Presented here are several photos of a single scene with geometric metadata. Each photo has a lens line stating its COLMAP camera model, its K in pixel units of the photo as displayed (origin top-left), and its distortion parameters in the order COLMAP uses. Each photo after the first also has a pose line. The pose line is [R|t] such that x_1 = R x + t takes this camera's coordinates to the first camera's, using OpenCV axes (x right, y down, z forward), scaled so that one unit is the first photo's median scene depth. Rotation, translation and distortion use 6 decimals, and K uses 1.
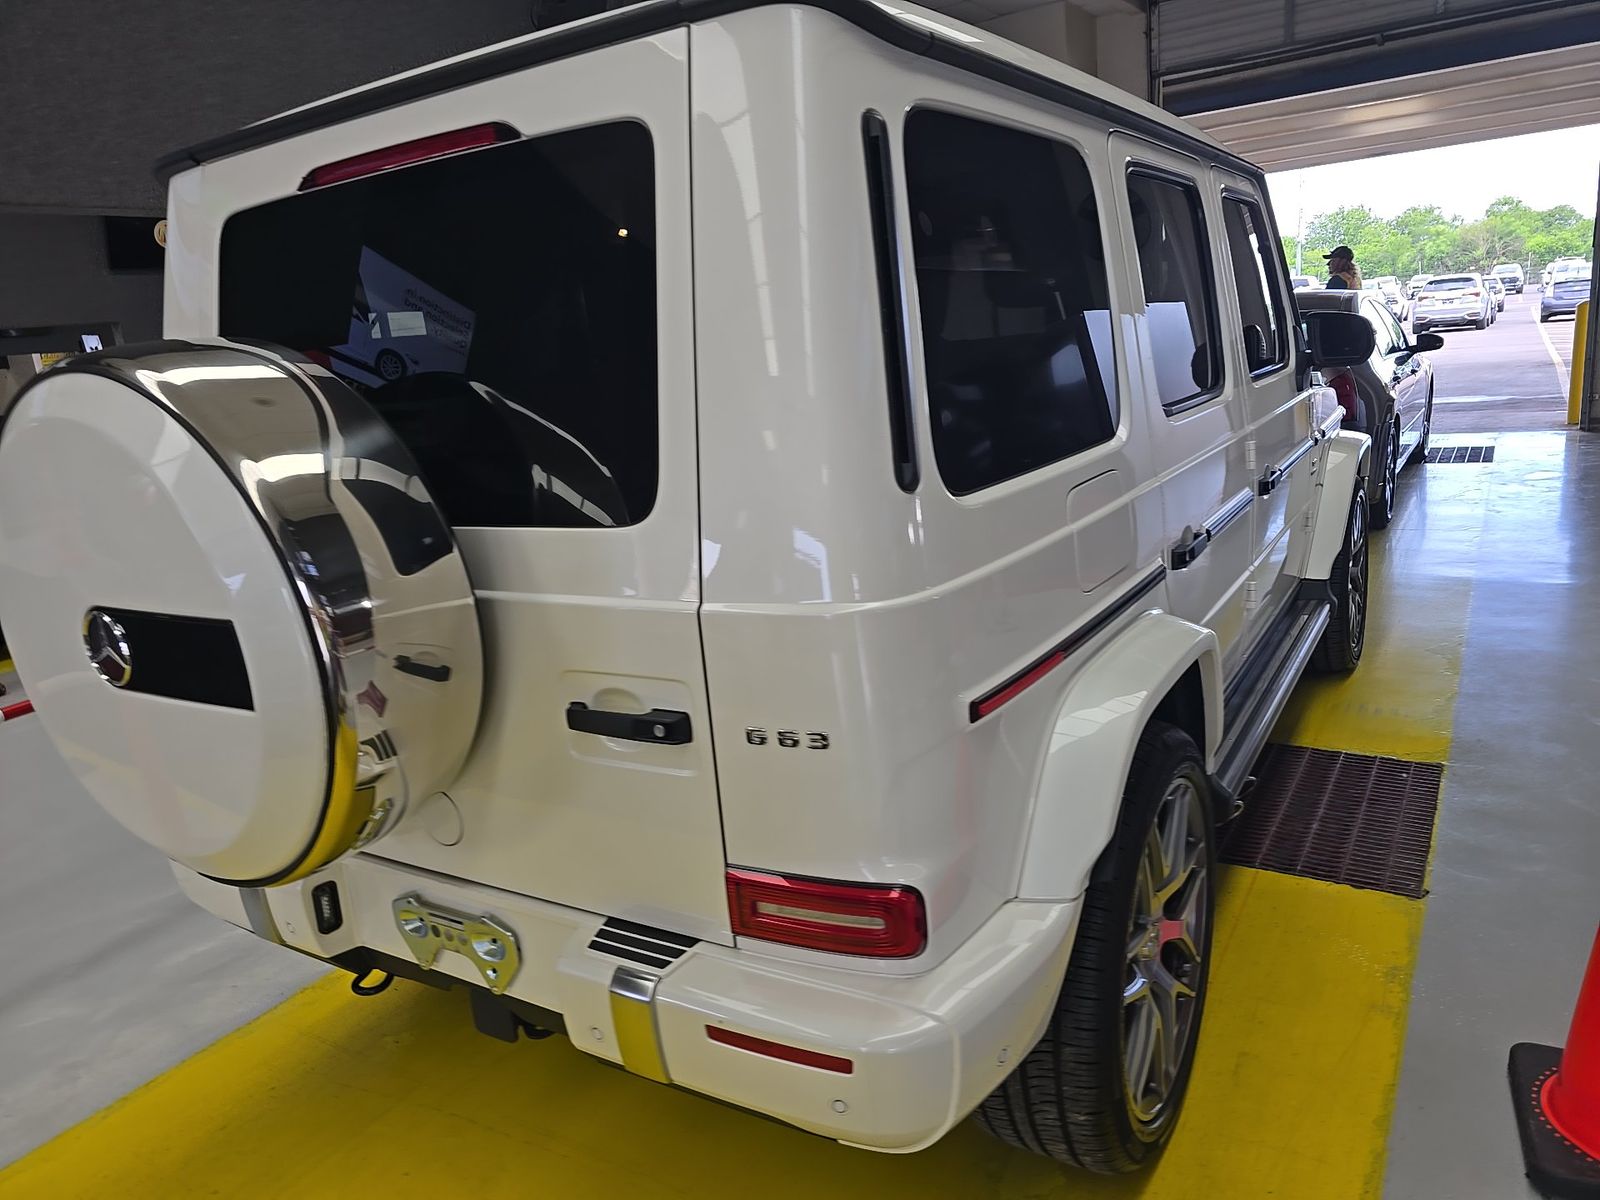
lens RADIAL K [[1100.9, 0, 801.7], [0, 1100.9, 594.6], [0, 0, 1]] dist [0.021785, -0.019822]
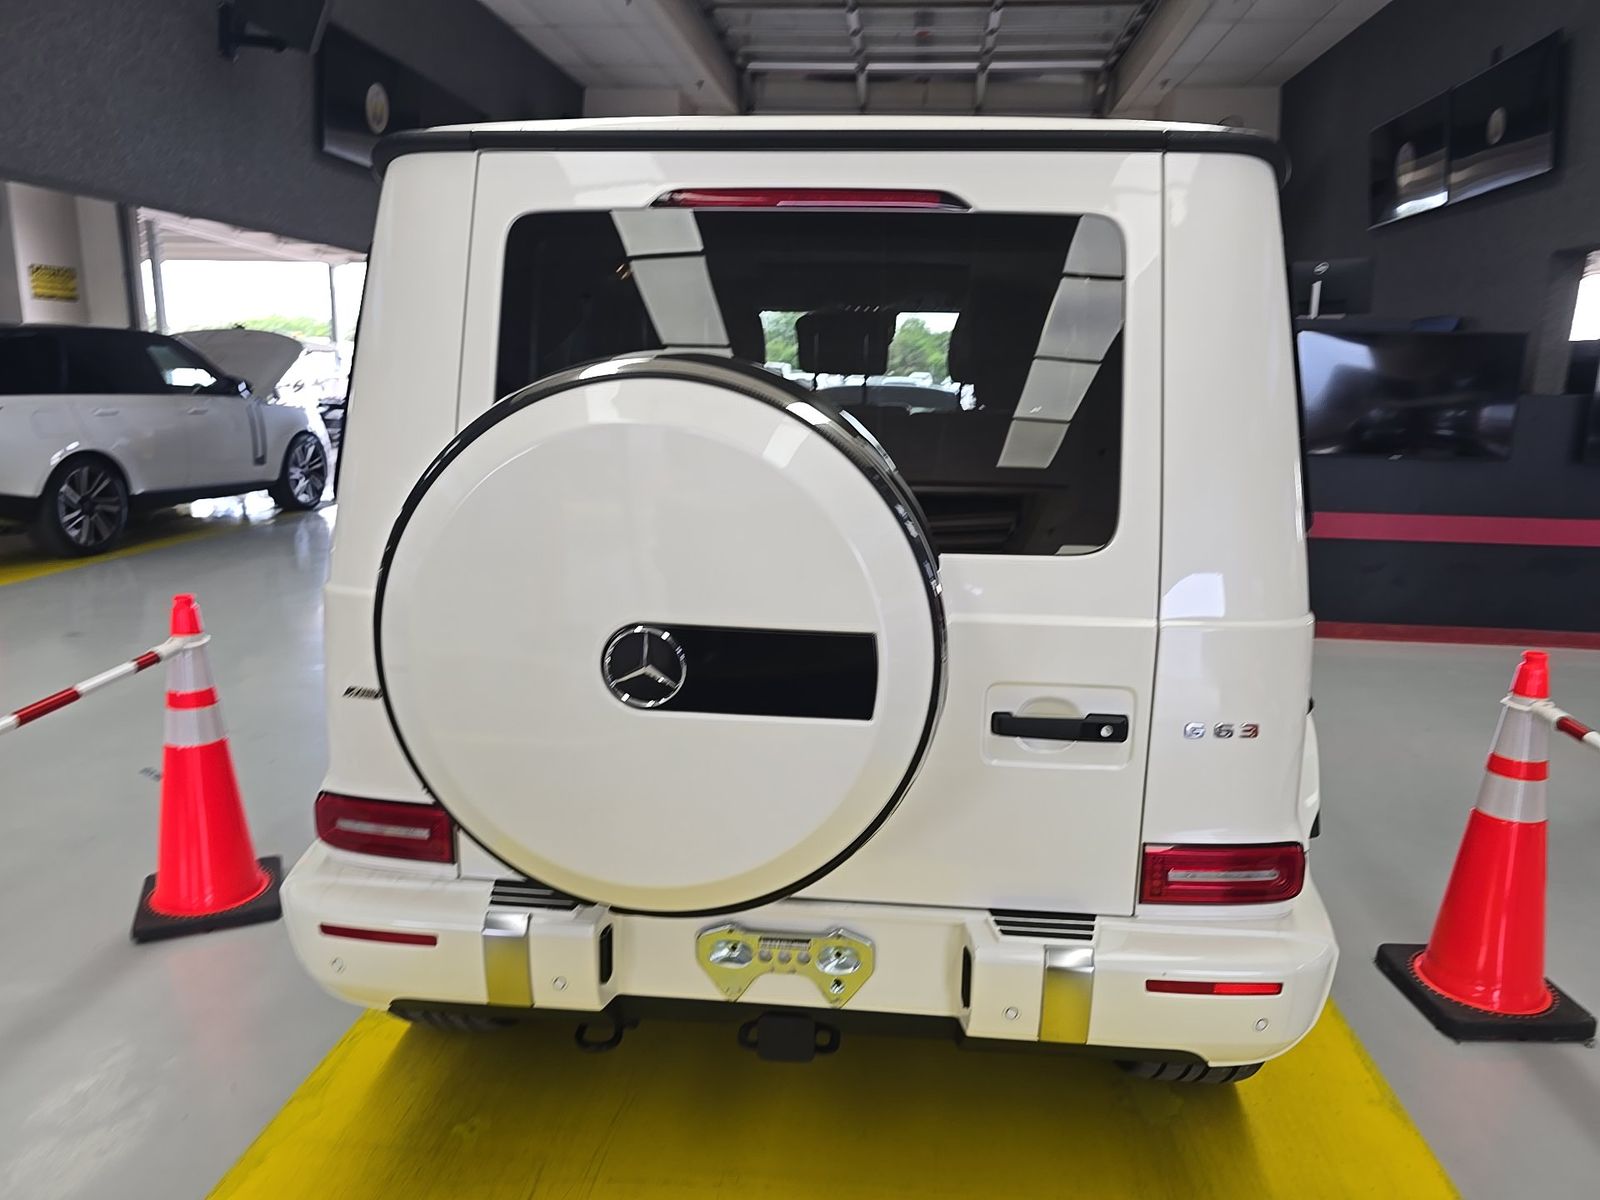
lens RADIAL K [[1100.9, 0, 793.7], [0, 1100.9, 599.4], [0, 0, 1]] dist [0.021785, -0.019822]
pose [[0.887052, 0.014343, 0.461447, -0.960931], [0.007124, 0.998973, -0.044745, 0.033451], [-0.461615, 0.042979, 0.886039, 0.110096]]
